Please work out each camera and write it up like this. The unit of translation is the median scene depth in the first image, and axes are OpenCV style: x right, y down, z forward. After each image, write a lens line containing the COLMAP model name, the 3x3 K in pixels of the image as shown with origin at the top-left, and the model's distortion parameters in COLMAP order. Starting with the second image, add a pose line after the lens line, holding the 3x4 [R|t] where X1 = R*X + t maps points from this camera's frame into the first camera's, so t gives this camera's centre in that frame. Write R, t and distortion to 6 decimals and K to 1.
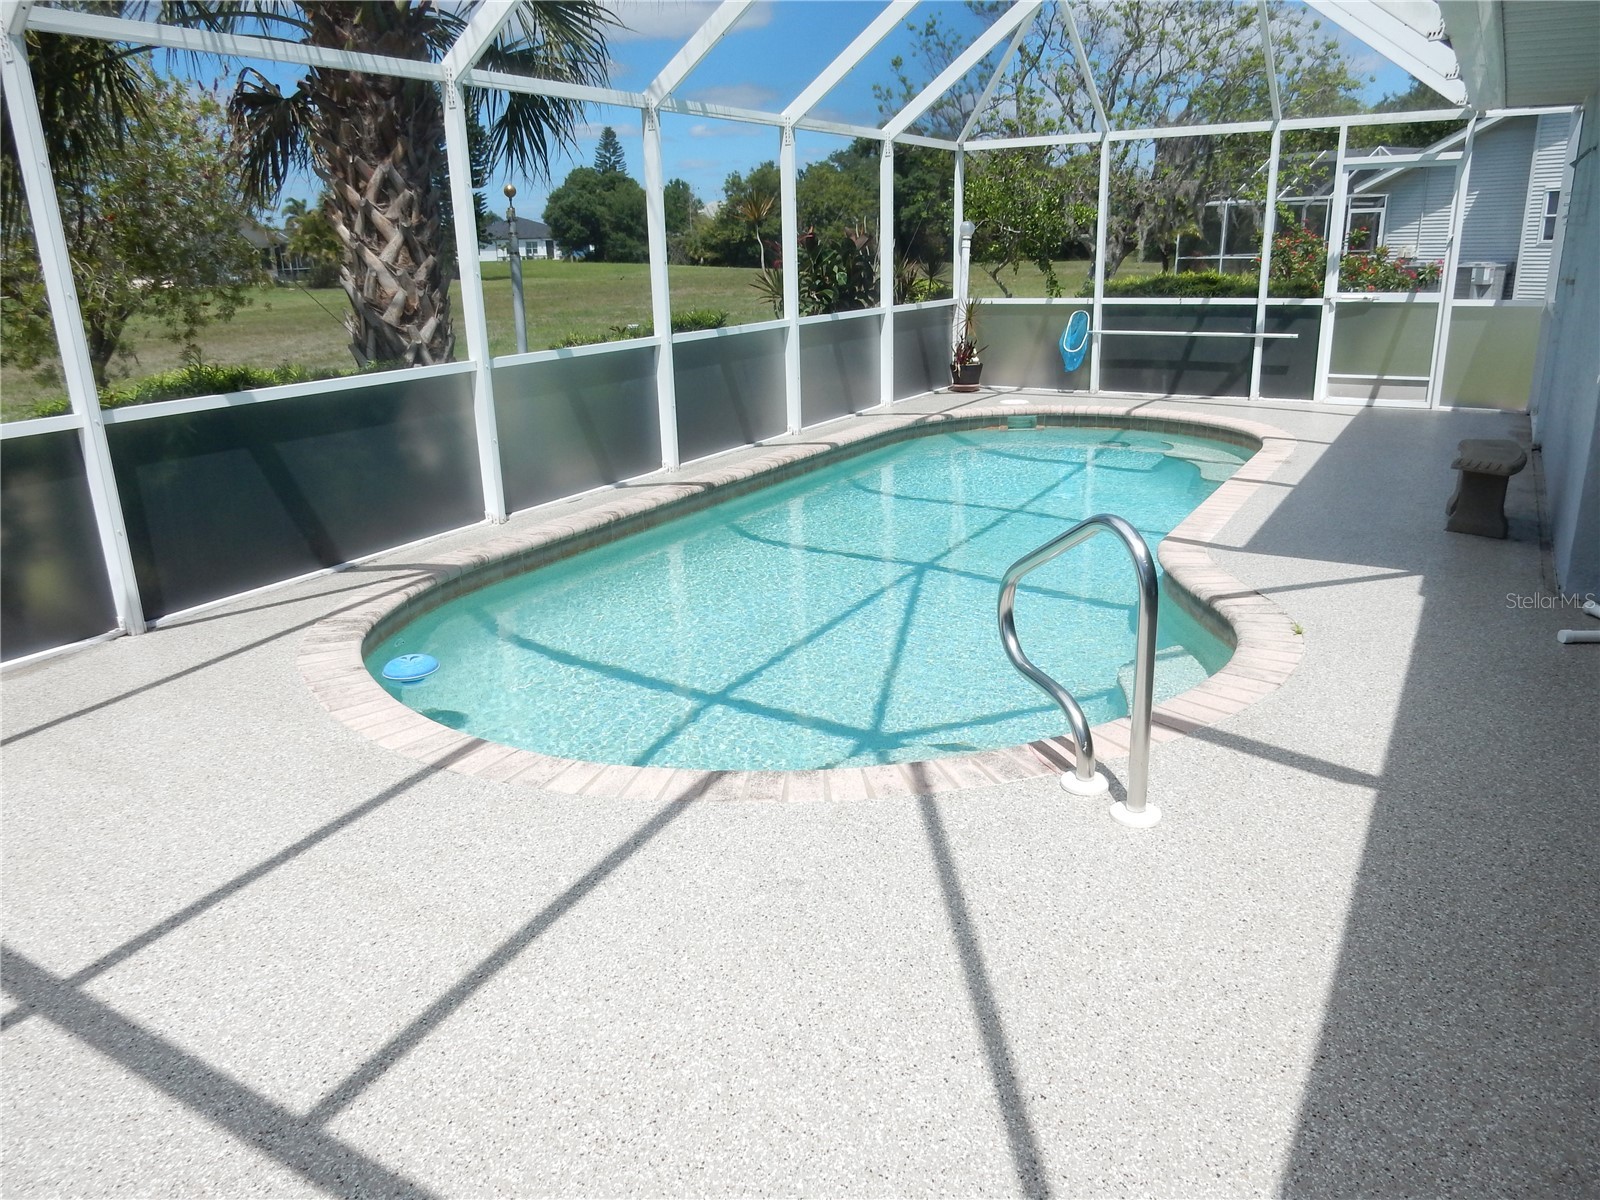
lens RADIAL K [[1171.6, 0, 795.5], [0, 1171.6, 596.1], [0, 0, 1]] dist [-0.011917, 0.002991]
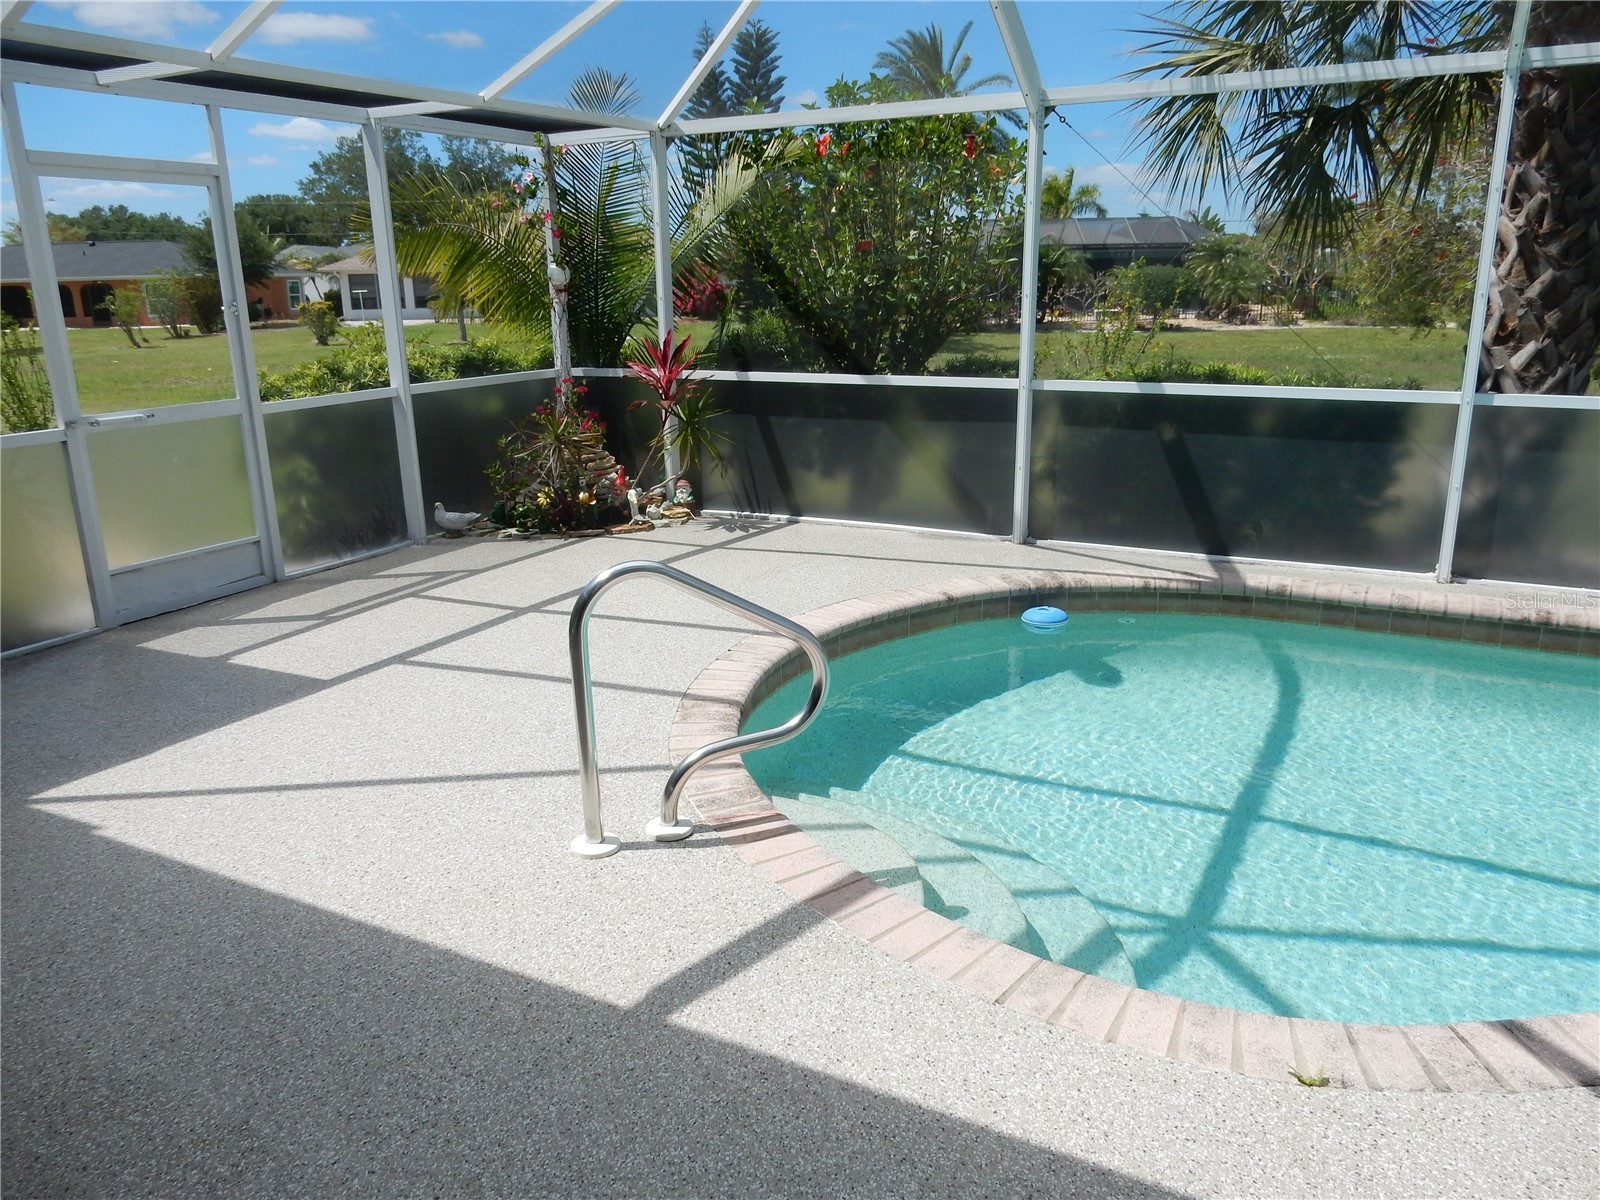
lens RADIAL K [[1188.8, 0, 800.0], [0, 1188.8, 600.0], [0, 0, 1]] dist [-0.022722, -0.002533]
pose [[0.047789, 0.296301, -0.953898, 0.834313], [-0.277861, 0.921239, 0.272236, -0.234207], [0.959432, 0.252042, 0.126355, 0.670188]]
